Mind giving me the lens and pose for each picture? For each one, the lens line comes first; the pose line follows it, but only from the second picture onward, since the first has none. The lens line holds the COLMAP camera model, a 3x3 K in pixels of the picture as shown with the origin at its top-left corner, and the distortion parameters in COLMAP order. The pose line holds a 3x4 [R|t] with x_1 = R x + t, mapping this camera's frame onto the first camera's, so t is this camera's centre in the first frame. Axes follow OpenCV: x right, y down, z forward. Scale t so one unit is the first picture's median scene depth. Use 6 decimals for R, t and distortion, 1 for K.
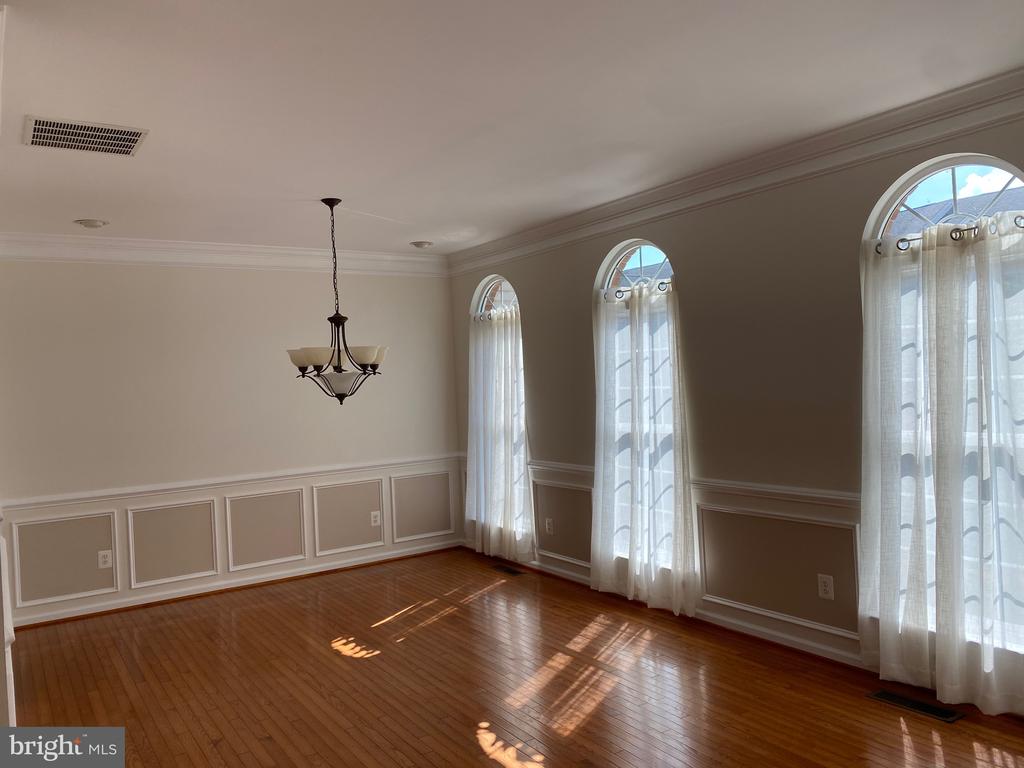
lens RADIAL K [[771.7, 0, 511.7], [0, 771.7, 388.9], [0, 0, 1]] dist [0.040393, -0.011946]
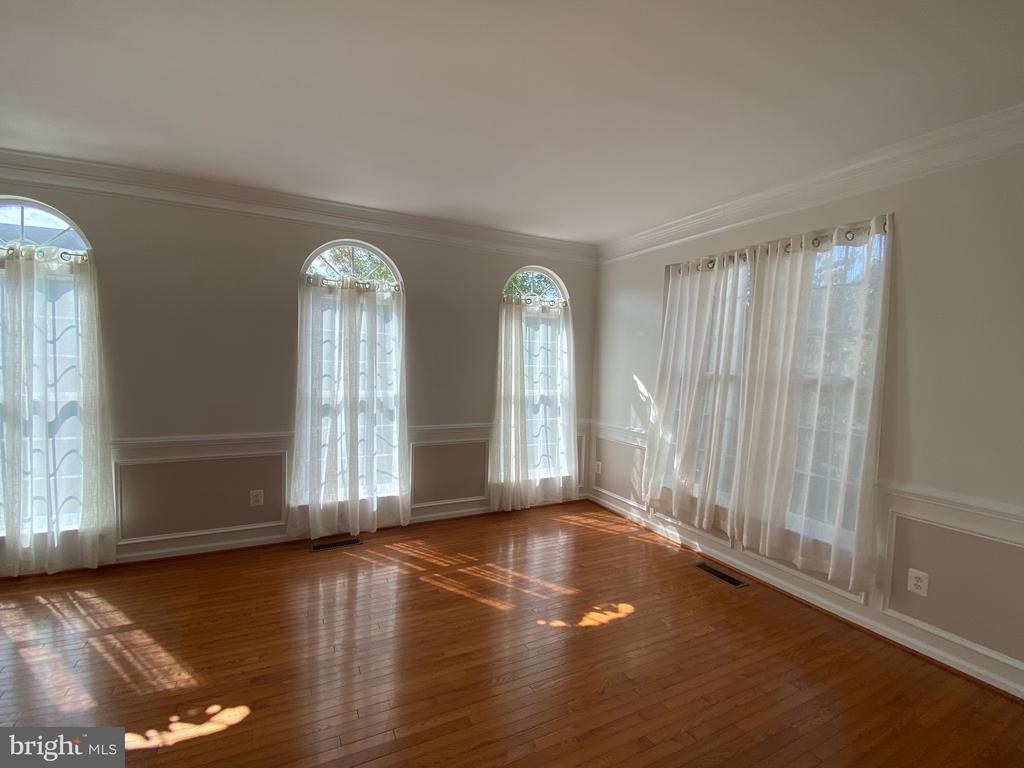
lens RADIAL K [[407.0, 0, 511.3], [0, 407.0, 377.4], [0, 0, 1]] dist [-0.011315, -0.000527]
pose [[0.166473, 0.003398, 0.986040, -0.306022], [-0.031218, 0.999511, 0.001826, 0.010225], [-0.985552, -0.031086, 0.166498, 0.445254]]
